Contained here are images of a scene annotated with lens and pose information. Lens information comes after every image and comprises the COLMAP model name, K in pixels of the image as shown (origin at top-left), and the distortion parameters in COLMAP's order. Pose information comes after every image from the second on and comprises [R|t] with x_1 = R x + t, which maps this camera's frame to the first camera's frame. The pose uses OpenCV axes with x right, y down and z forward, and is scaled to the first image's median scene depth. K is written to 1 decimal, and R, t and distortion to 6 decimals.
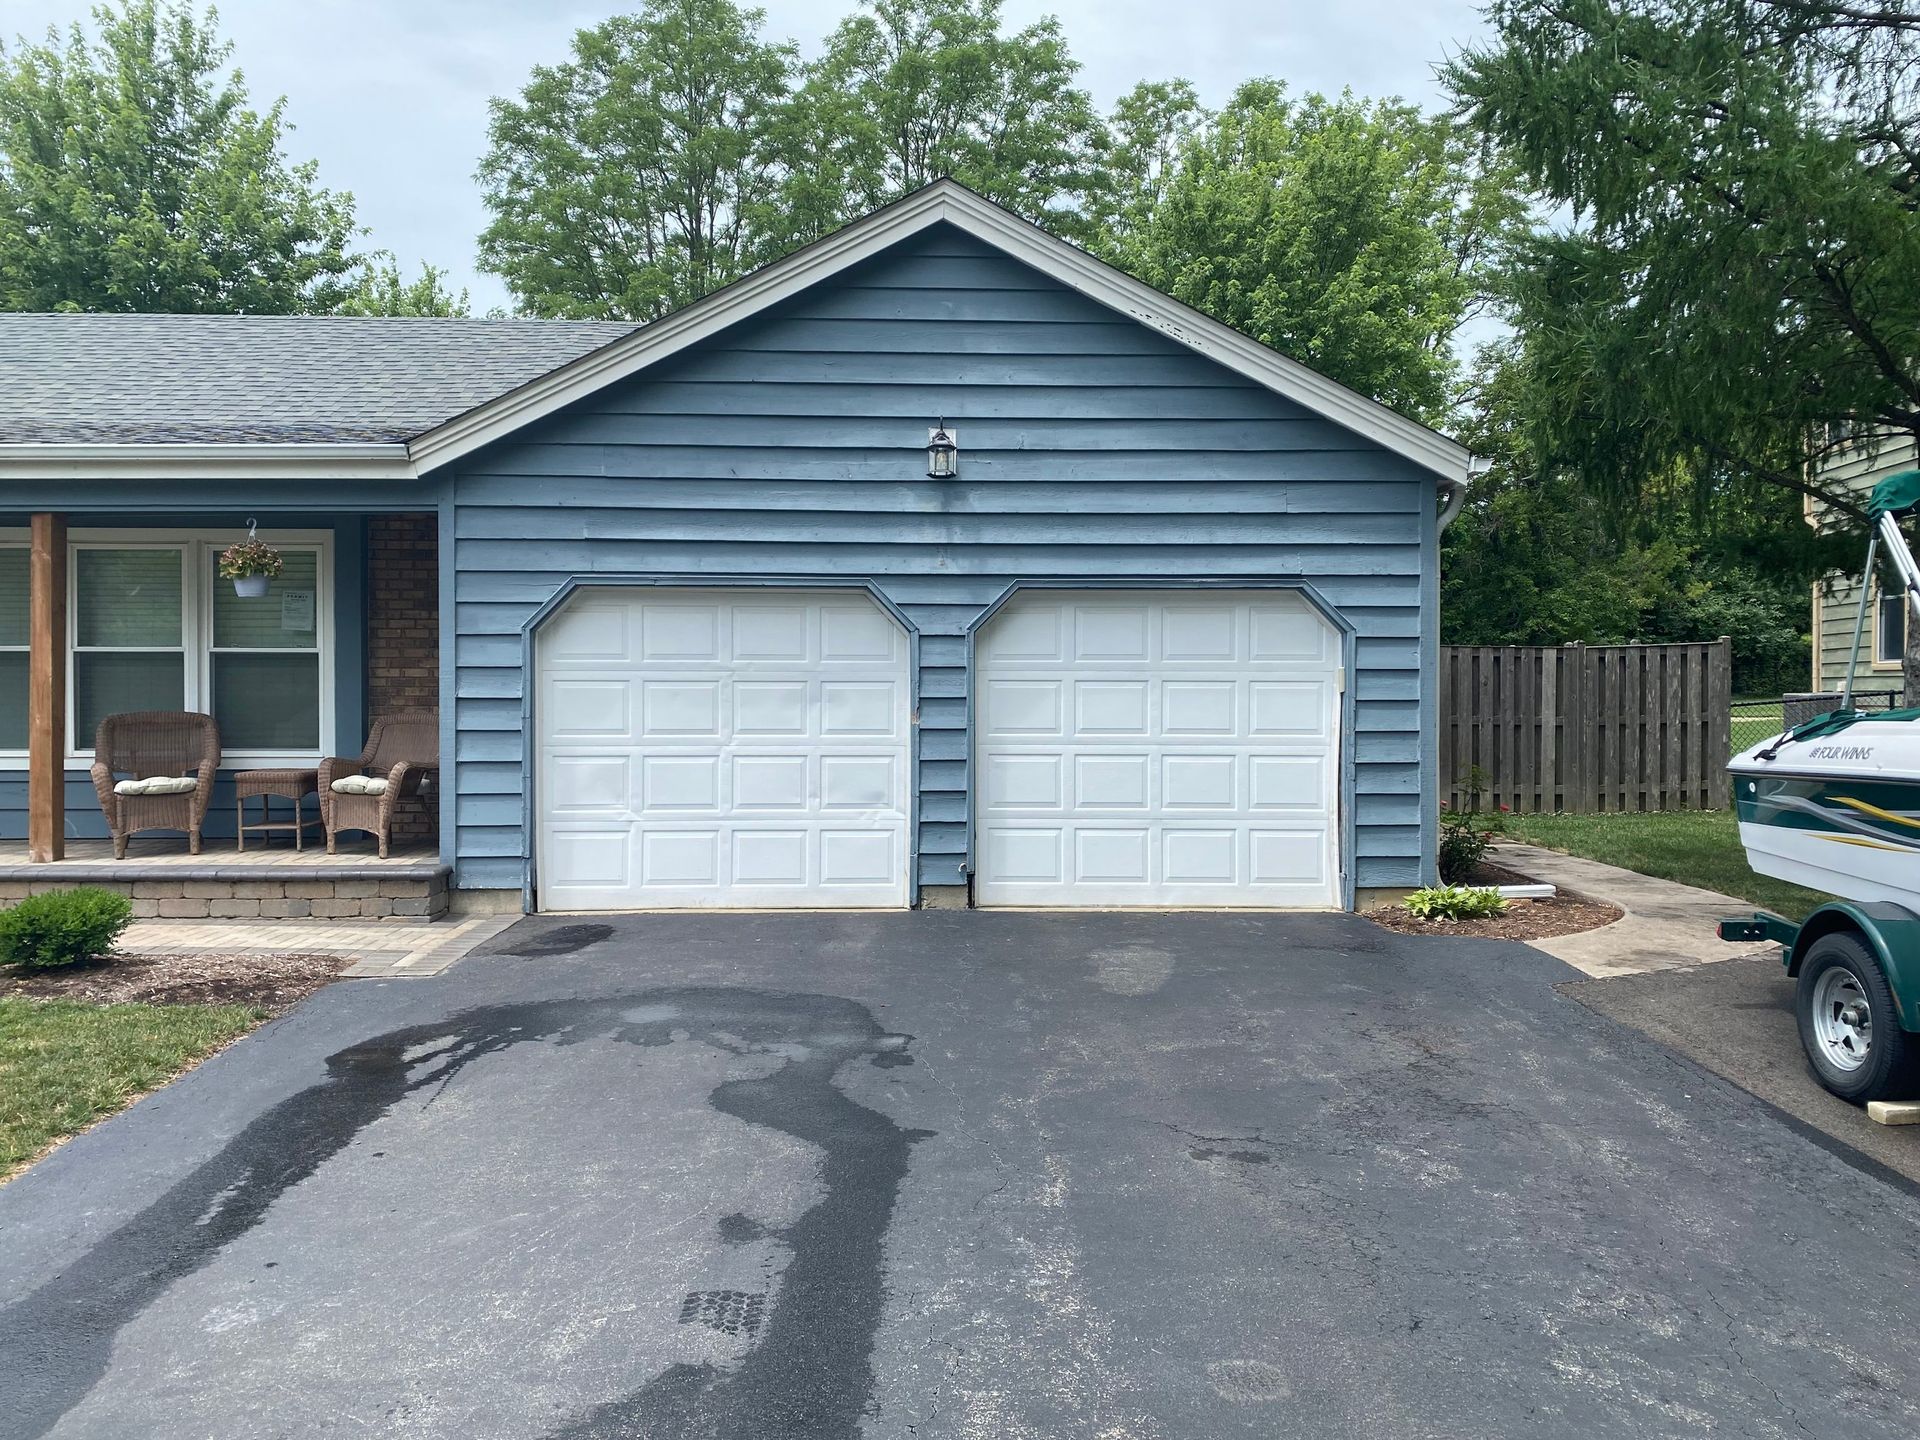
lens RADIAL K [[1489.8, 0, 959.1], [0, 1489.8, 716.7], [0, 0, 1]] dist [0.016569, 0.001198]
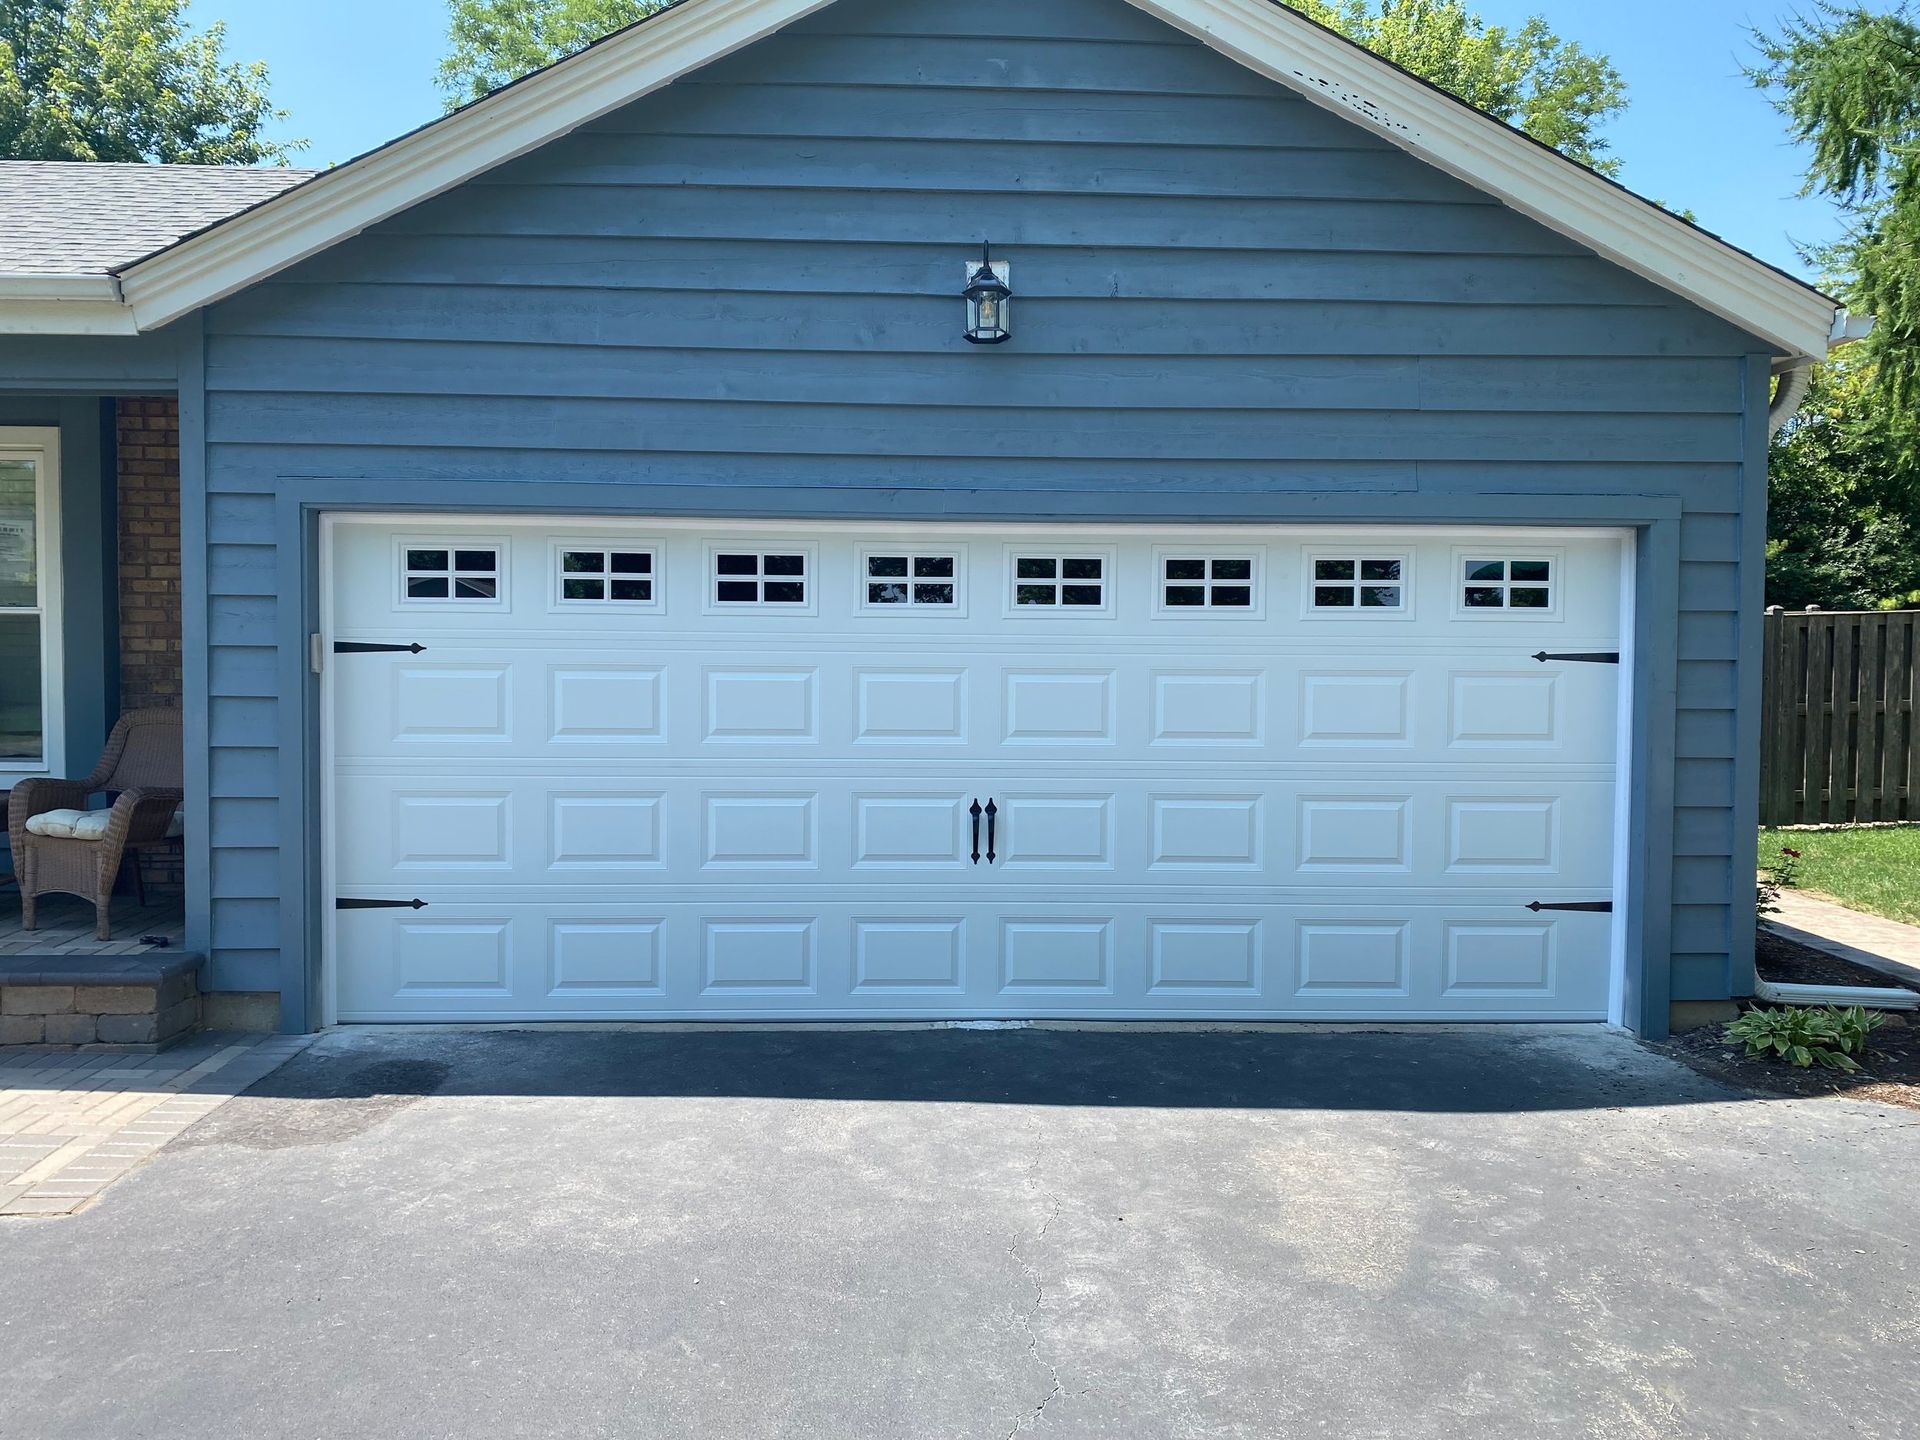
lens RADIAL K [[1489.8, 0, 959.1], [0, 1489.8, 716.7], [0, 0, 1]] dist [0.016569, 0.001198]
pose [[0.999967, 0.007700, 0.002615, -0.021816], [-0.007775, 0.999515, 0.030140, -0.021811], [-0.002382, -0.030159, 0.999542, 0.349957]]
